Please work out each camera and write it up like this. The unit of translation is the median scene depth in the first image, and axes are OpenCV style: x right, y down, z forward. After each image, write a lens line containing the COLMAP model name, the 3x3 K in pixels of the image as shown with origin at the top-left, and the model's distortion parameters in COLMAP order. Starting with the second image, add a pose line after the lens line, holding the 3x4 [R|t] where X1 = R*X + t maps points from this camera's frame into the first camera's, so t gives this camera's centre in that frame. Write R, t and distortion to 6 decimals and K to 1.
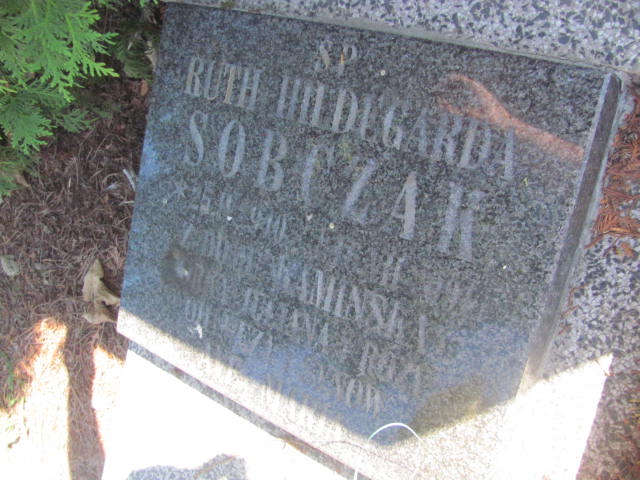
lens RADIAL K [[762.3, 0, 320.7], [0, 762.3, 239.9], [0, 0, 1]] dist [-0.013363, 0.000000]
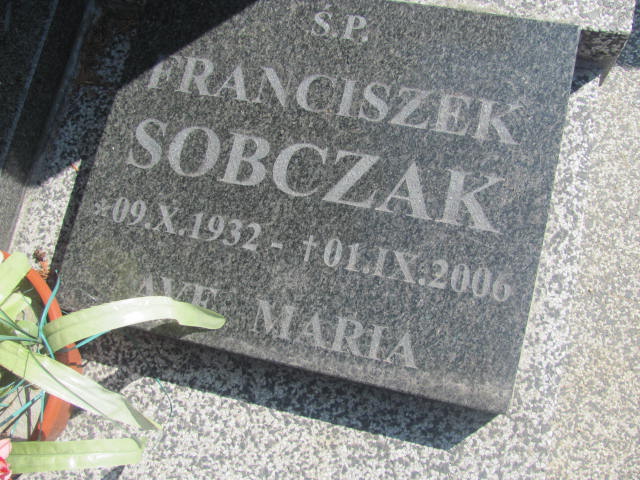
lens RADIAL K [[762.3, 0, 319.6], [0, 762.3, 239.7], [0, 0, 1]] dist [-0.013363, 0.000000]
pose [[0.929599, 0.056208, 0.364261, 0.283343], [0.053960, 0.956899, -0.285362, 0.733615], [-0.364601, 0.284928, 0.886500, -0.410077]]
